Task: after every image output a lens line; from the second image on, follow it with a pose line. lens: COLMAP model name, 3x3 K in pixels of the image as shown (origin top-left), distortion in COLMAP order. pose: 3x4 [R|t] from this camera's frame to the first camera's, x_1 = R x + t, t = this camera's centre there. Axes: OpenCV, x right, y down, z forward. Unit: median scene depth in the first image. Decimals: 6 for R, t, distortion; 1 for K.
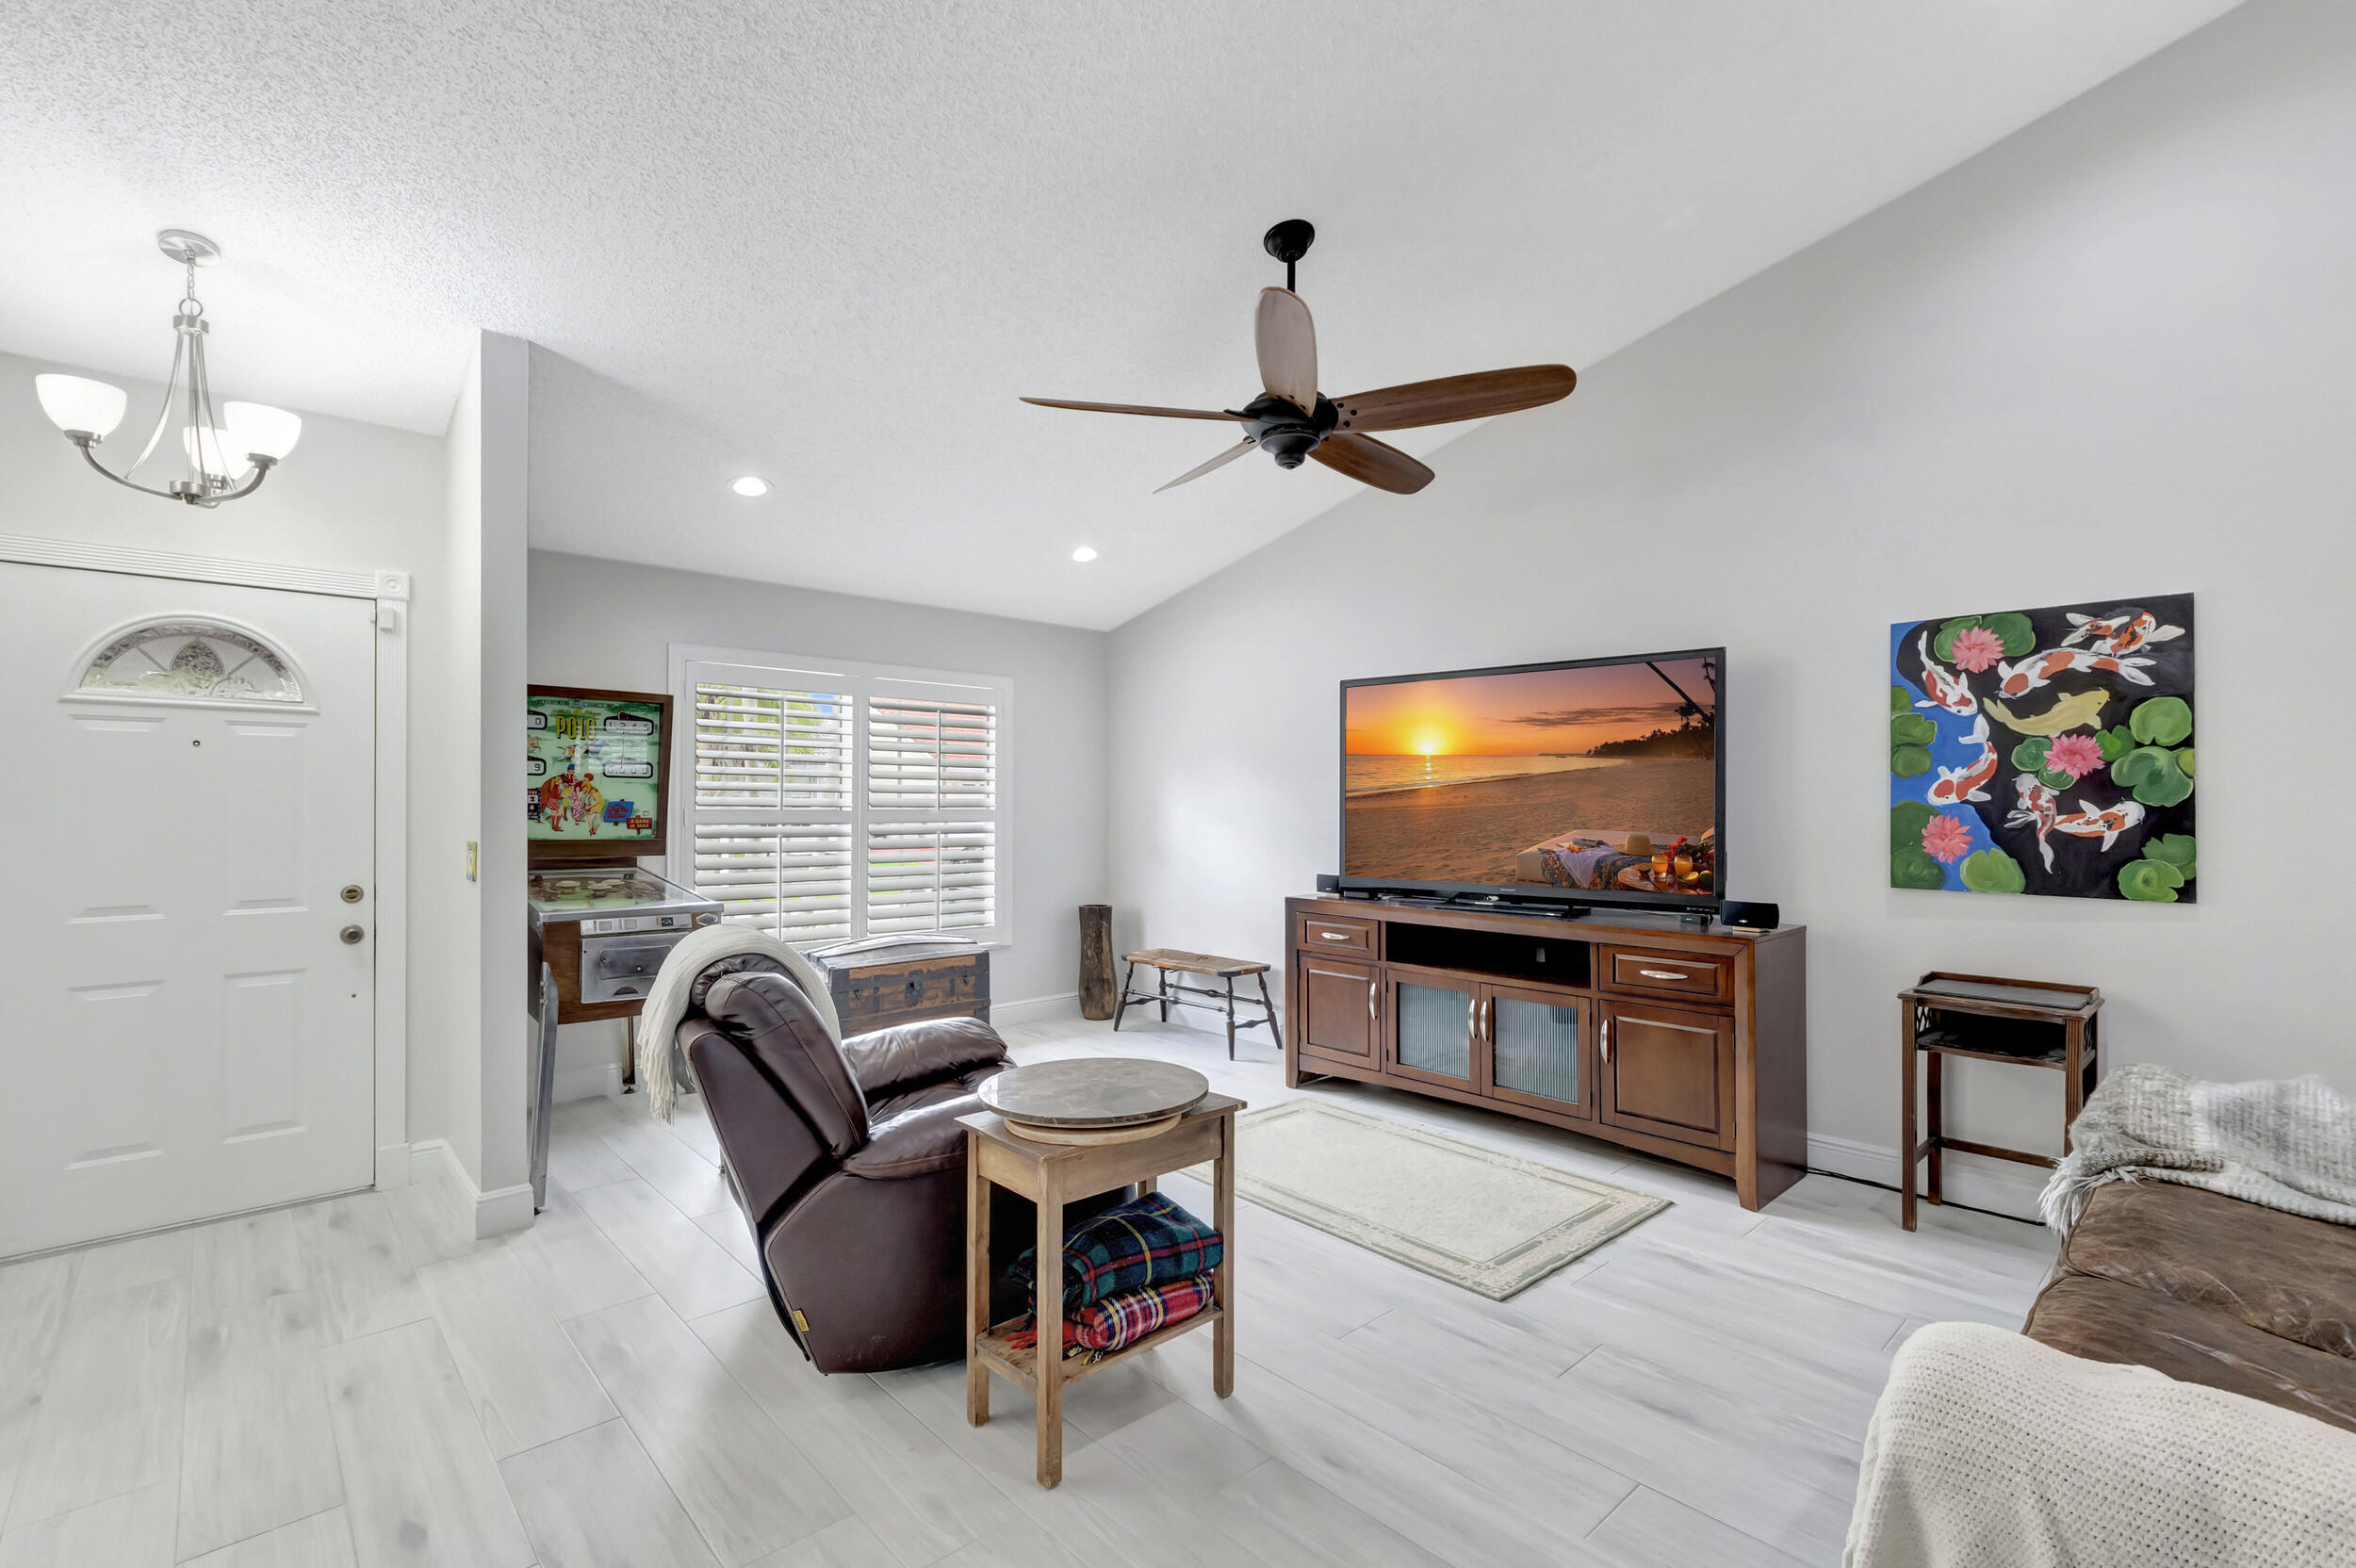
lens RADIAL K [[1055.5, 0, 1175.2], [0, 1055.5, 806.6], [0, 0, 1]] dist [-0.000343, -0.000374]
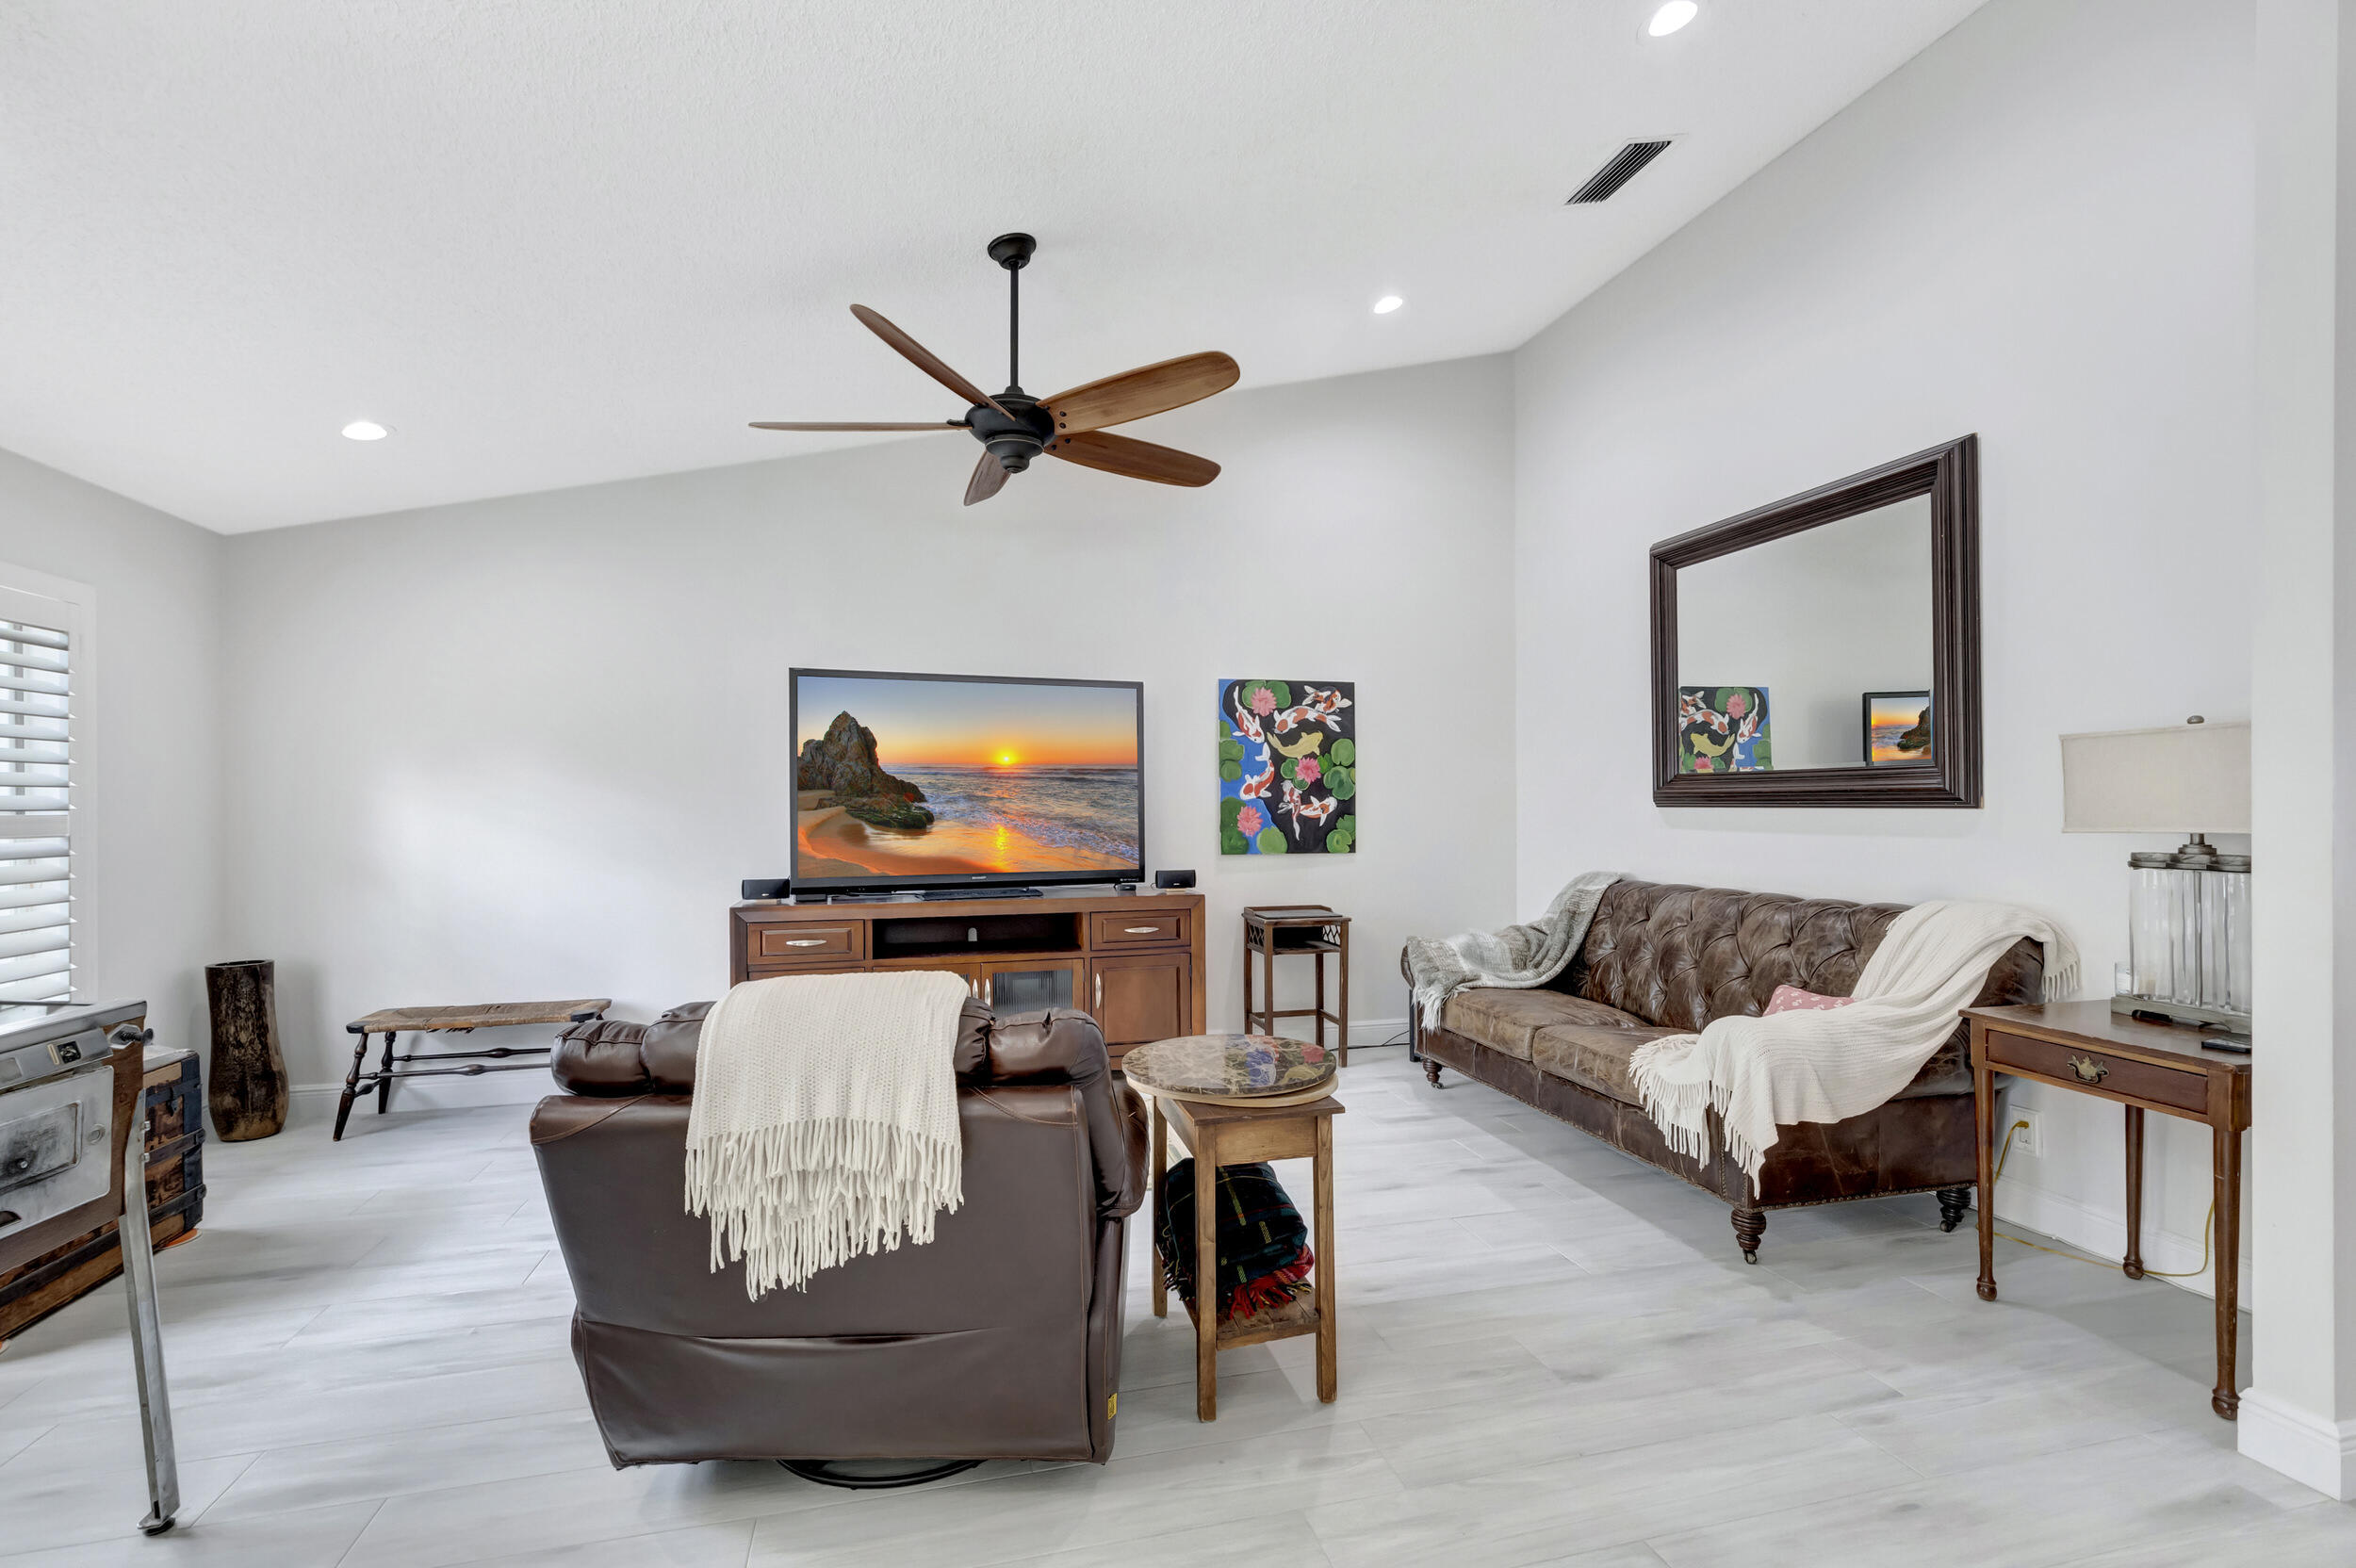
lens RADIAL K [[1055.5, 0, 1175.2], [0, 1055.5, 806.6], [0, 0, 1]] dist [-0.000343, -0.000374]
pose [[0.474197, -0.005263, 0.880403, -0.720009], [0.008869, 0.999960, 0.001201, 0.006256], [-0.880374, 0.007239, 0.474225, 0.372650]]
